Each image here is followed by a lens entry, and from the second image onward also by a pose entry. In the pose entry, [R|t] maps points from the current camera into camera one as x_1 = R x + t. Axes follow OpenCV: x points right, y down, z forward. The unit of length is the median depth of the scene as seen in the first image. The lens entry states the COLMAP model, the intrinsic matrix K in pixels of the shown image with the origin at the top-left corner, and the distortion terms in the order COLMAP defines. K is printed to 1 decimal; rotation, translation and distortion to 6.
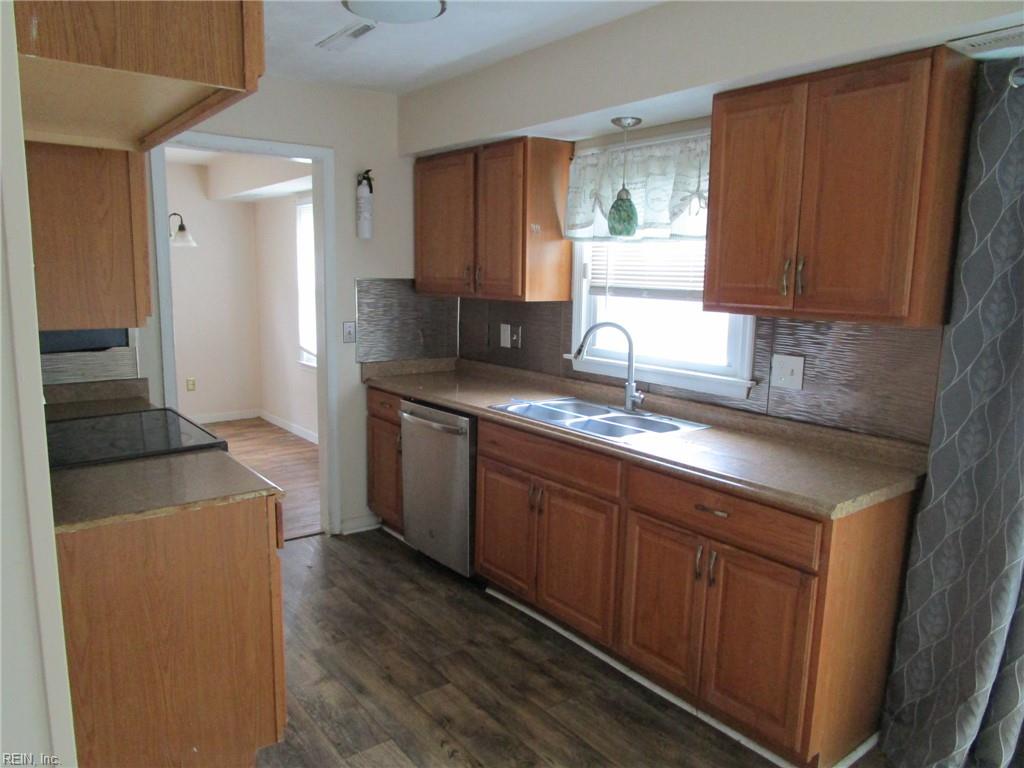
lens RADIAL K [[721.9, 0, 503.3], [0, 721.9, 386.3], [0, 0, 1]] dist [-0.005171, -0.005529]
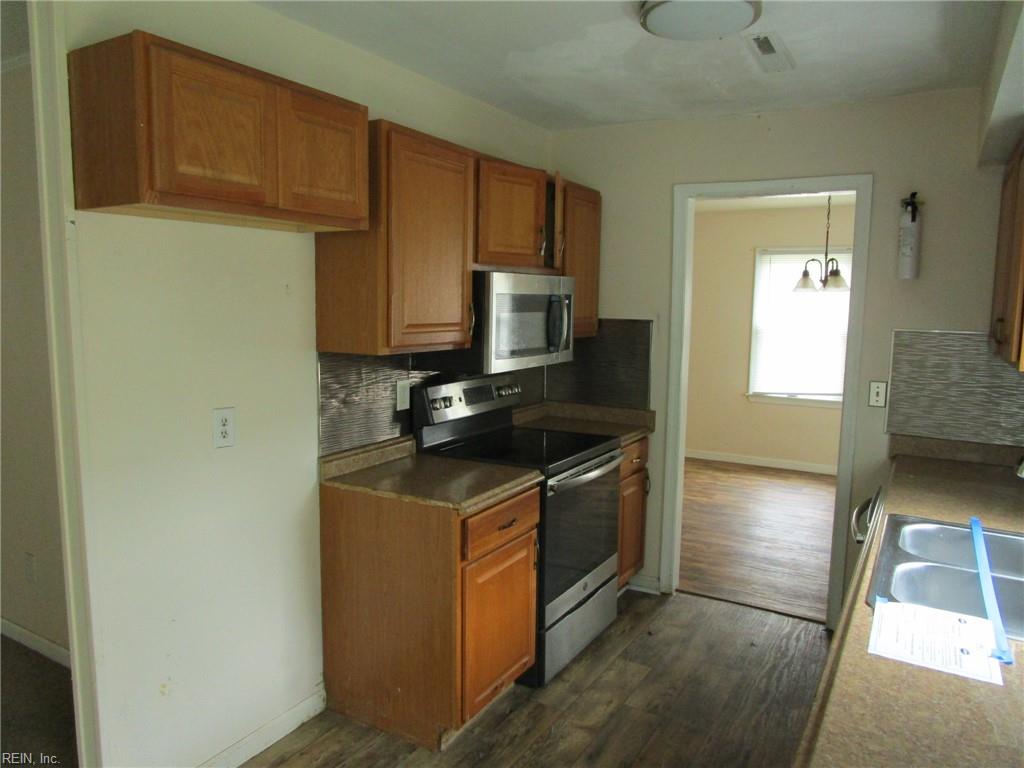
lens RADIAL K [[721.9, 0, 503.3], [0, 721.9, 386.3], [0, 0, 1]] dist [-0.005171, -0.005529]
pose [[0.381999, 0.100951, -0.918633, 0.386110], [-0.158249, 0.986480, 0.042602, -0.053378], [0.910513, 0.129099, 0.392809, 0.308043]]
